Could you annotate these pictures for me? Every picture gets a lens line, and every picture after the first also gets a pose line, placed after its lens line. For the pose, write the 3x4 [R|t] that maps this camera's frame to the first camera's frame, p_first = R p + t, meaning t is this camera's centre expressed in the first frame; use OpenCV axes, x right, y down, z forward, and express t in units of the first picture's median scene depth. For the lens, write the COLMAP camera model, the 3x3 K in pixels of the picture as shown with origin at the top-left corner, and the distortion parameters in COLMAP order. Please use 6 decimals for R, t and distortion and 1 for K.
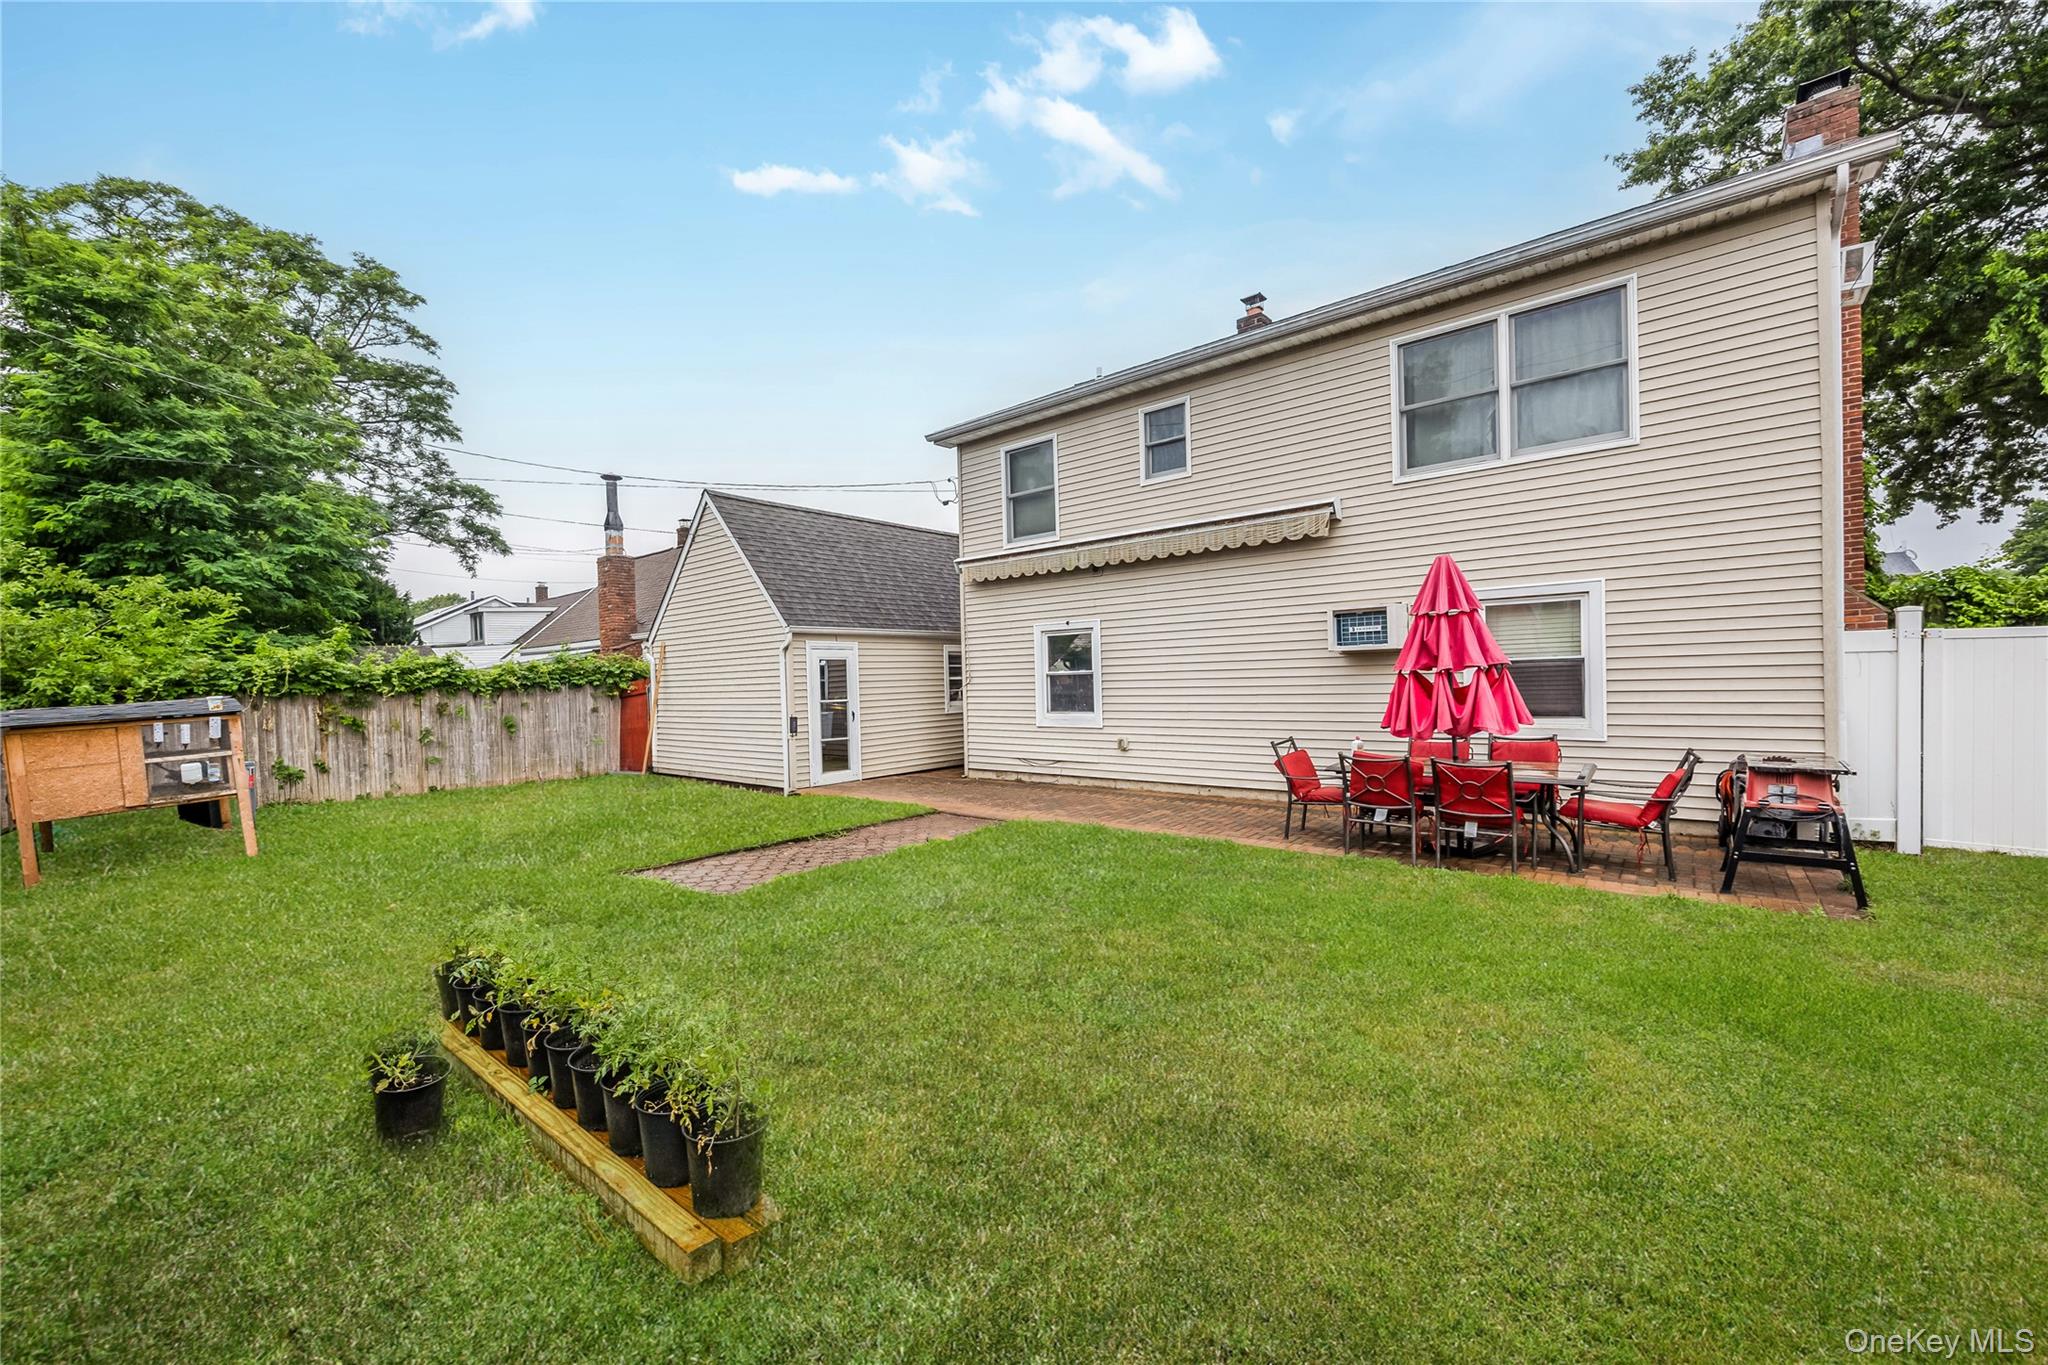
lens RADIAL K [[836.1, 0, 1017.9], [0, 836.1, 691.3], [0, 0, 1]] dist [-0.002949, -0.000831]
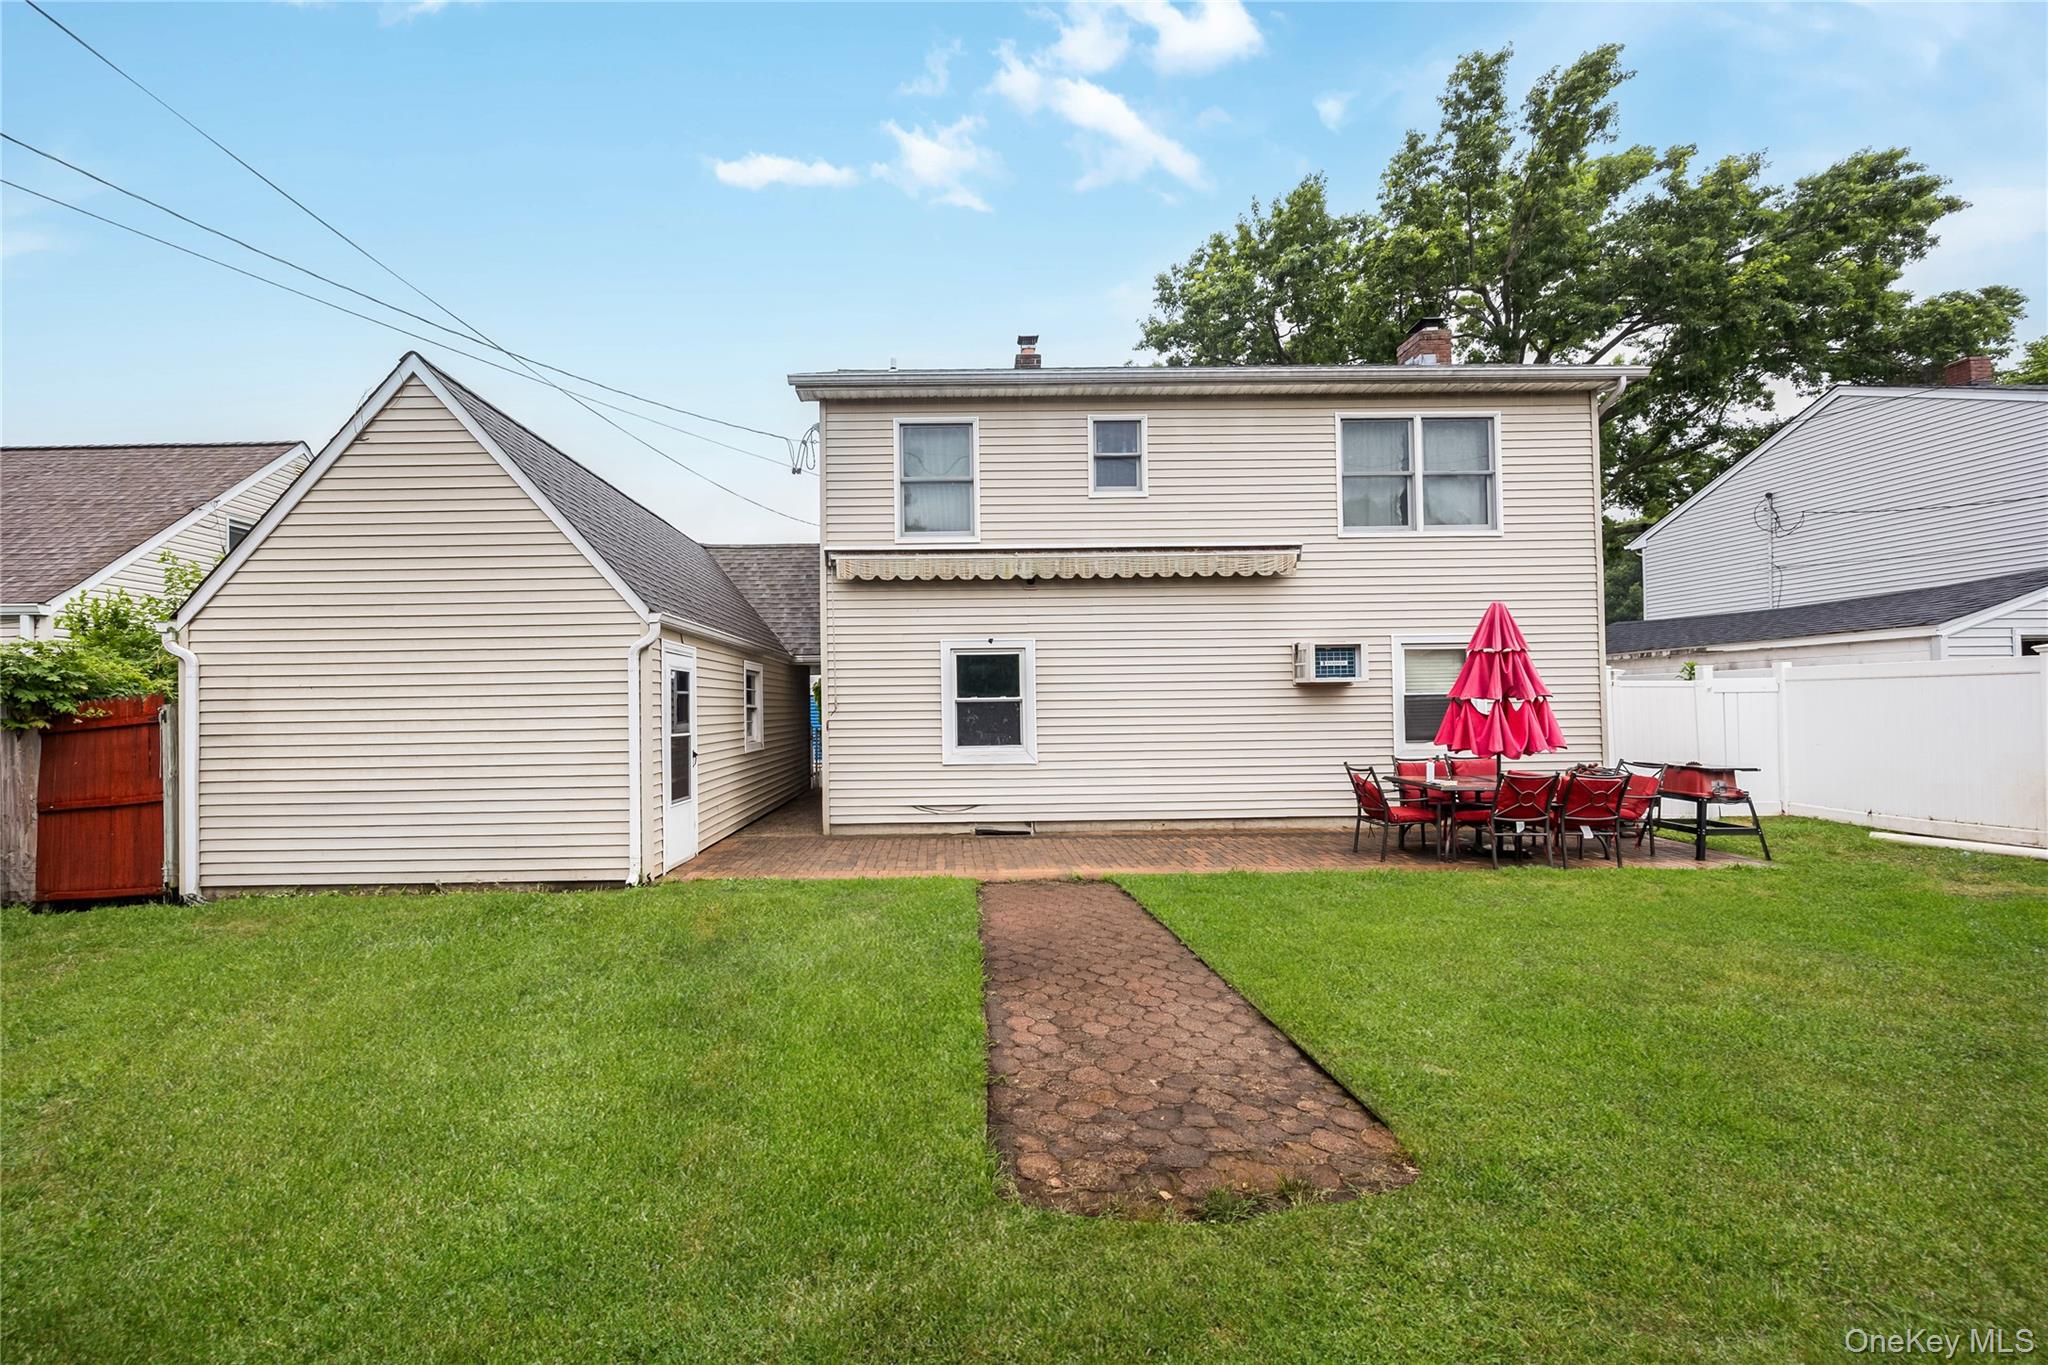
lens RADIAL K [[788.1, 0, 1023.9], [0, 788.1, 691.1], [0, 0, 1]] dist [-0.002661, 0.000086]
pose [[0.742892, 0.029866, 0.668744, -0.460209], [0.004230, 0.998775, -0.049304, 0.009318], [-0.669398, 0.039456, 0.741856, 0.397275]]
